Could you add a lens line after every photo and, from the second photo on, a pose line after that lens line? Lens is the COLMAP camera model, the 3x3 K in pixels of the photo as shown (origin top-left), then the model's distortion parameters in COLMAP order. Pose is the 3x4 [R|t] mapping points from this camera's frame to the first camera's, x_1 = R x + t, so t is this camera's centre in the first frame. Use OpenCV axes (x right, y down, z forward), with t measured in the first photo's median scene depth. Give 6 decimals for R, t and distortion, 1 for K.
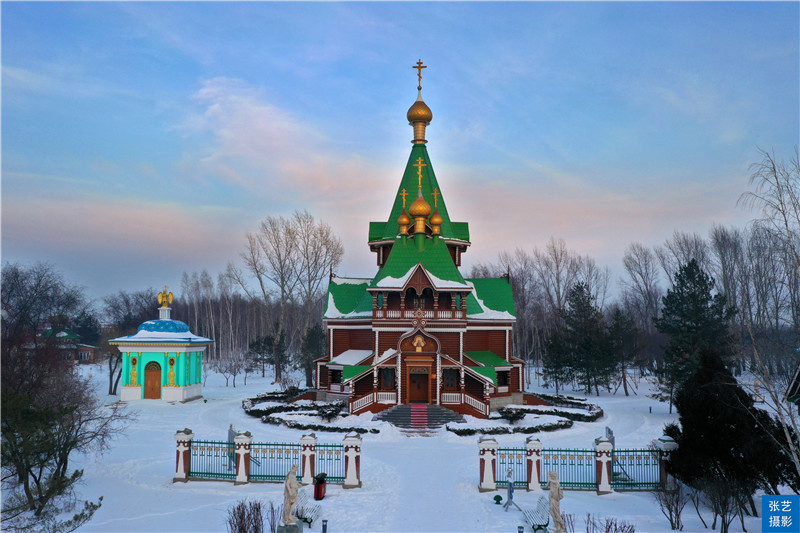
lens RADIAL K [[685.5, 0, 368.5], [0, 685.5, 279.5], [0, 0, 1]] dist [-0.013119, 0.002100]
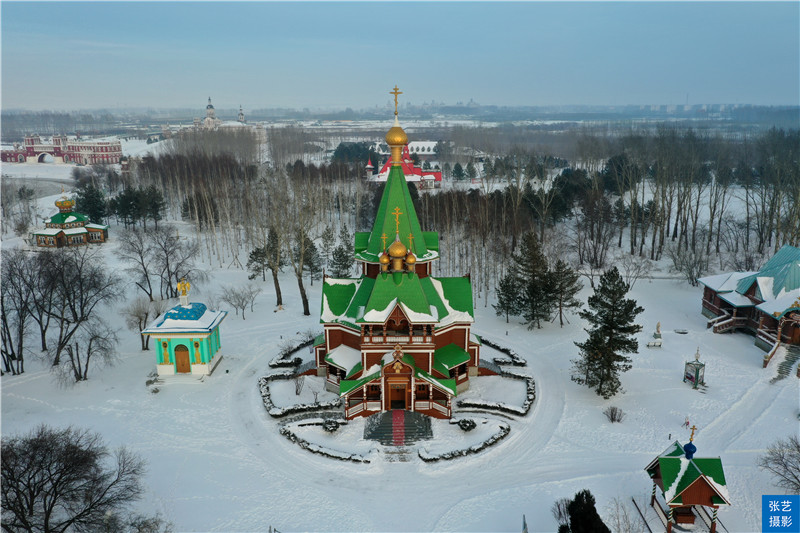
lens RADIAL K [[634.0, 0, 400.9], [0, 634.0, 266.3], [0, 0, 1]] dist [-0.012142, -0.002063]
pose [[0.996621, -0.031725, 0.075766, -0.004904], [0.006527, 0.950072, 0.311961, -0.446109], [-0.081880, -0.310413, 0.947069, -0.073150]]
